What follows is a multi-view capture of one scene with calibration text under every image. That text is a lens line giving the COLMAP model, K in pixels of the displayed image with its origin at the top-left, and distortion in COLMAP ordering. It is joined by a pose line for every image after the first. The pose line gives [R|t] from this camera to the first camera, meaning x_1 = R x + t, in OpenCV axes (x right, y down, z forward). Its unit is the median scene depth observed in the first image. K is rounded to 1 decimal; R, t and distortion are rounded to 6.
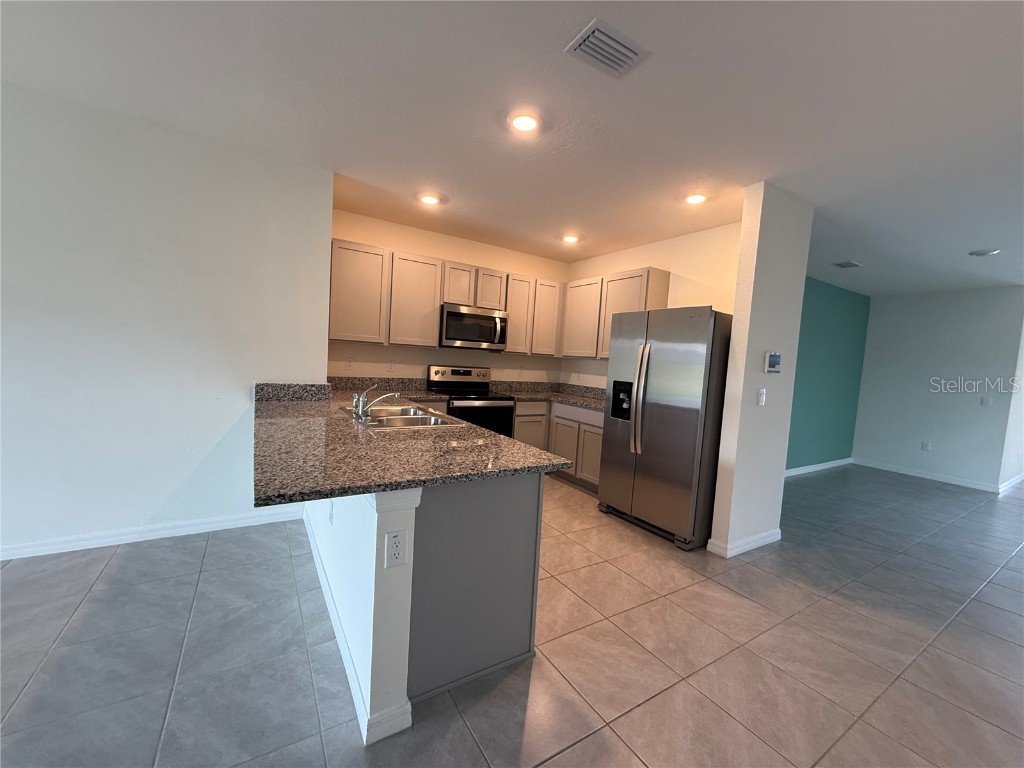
lens RADIAL K [[407.2, 0, 509.4], [0, 407.2, 385.0], [0, 0, 1]] dist [0.000369, 0.000082]
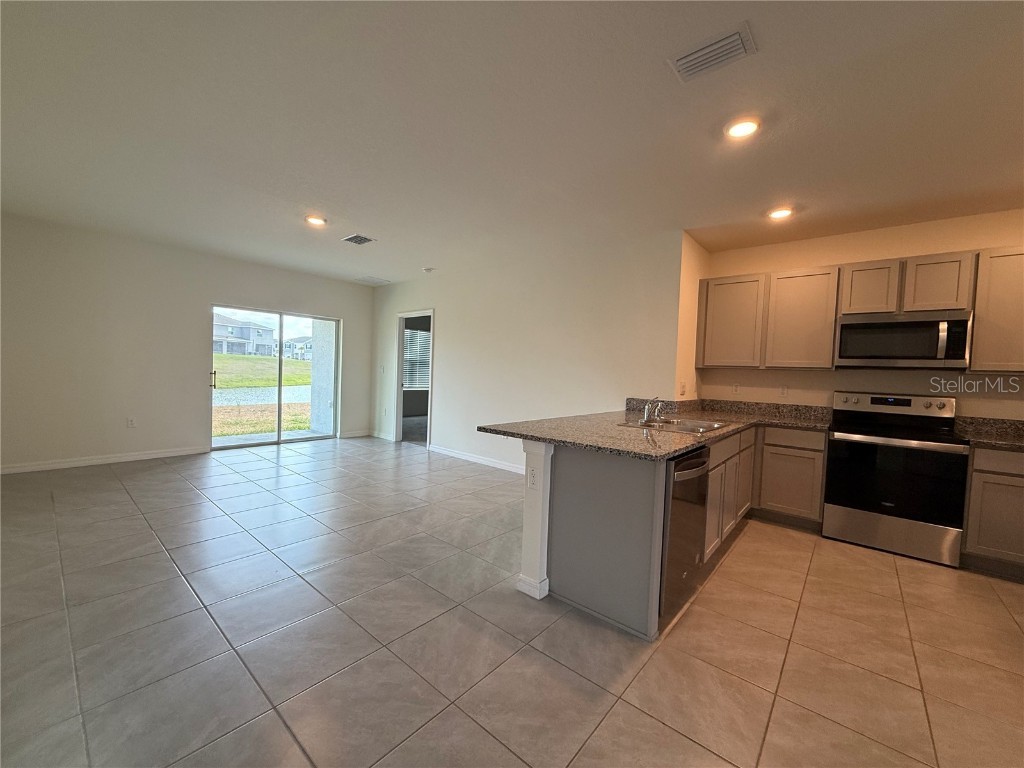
lens RADIAL K [[407.2, 0, 509.4], [0, 407.2, 385.0], [0, 0, 1]] dist [0.000369, 0.000082]
pose [[0.305134, -0.016463, -0.952167, 0.429755], [-0.083049, 0.995581, -0.043828, 0.033941], [0.948681, 0.092450, 0.302418, 0.120819]]
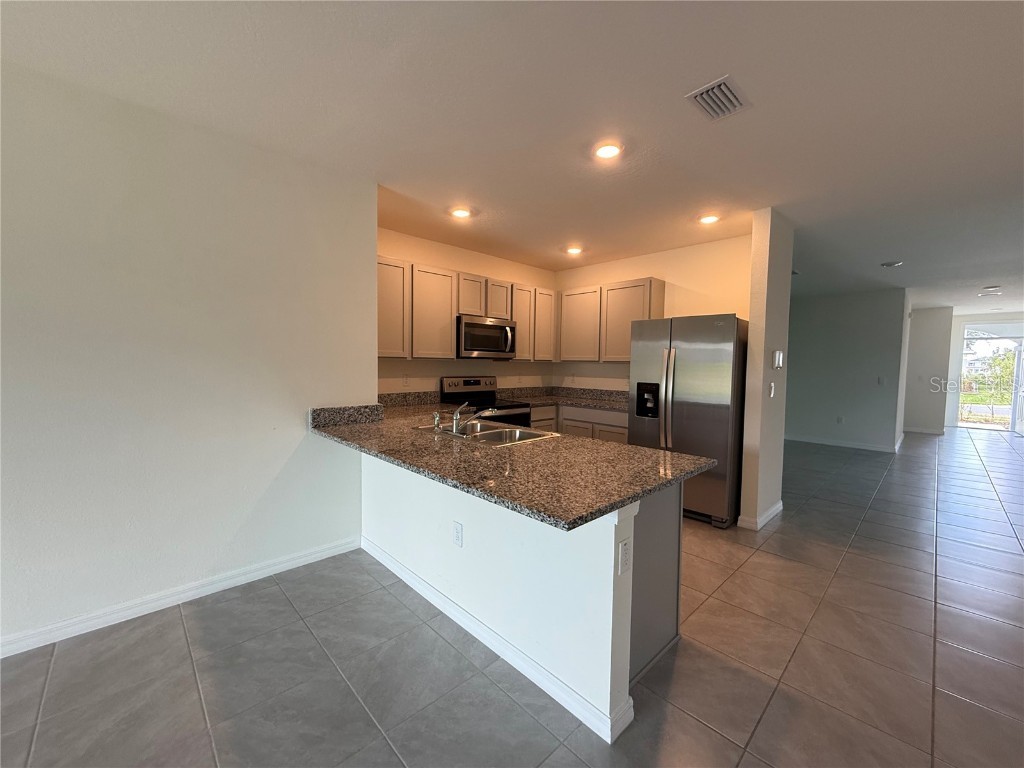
lens RADIAL K [[407.7, 0, 509.2], [0, 407.7, 384.7], [0, 0, 1]] dist [0.000637, -0.000035]
pose [[0.978519, -0.059407, 0.197411, -0.254597], [0.060436, 0.998172, 0.000813, -0.023166], [-0.197099, 0.011136, 0.980320, -0.001283]]
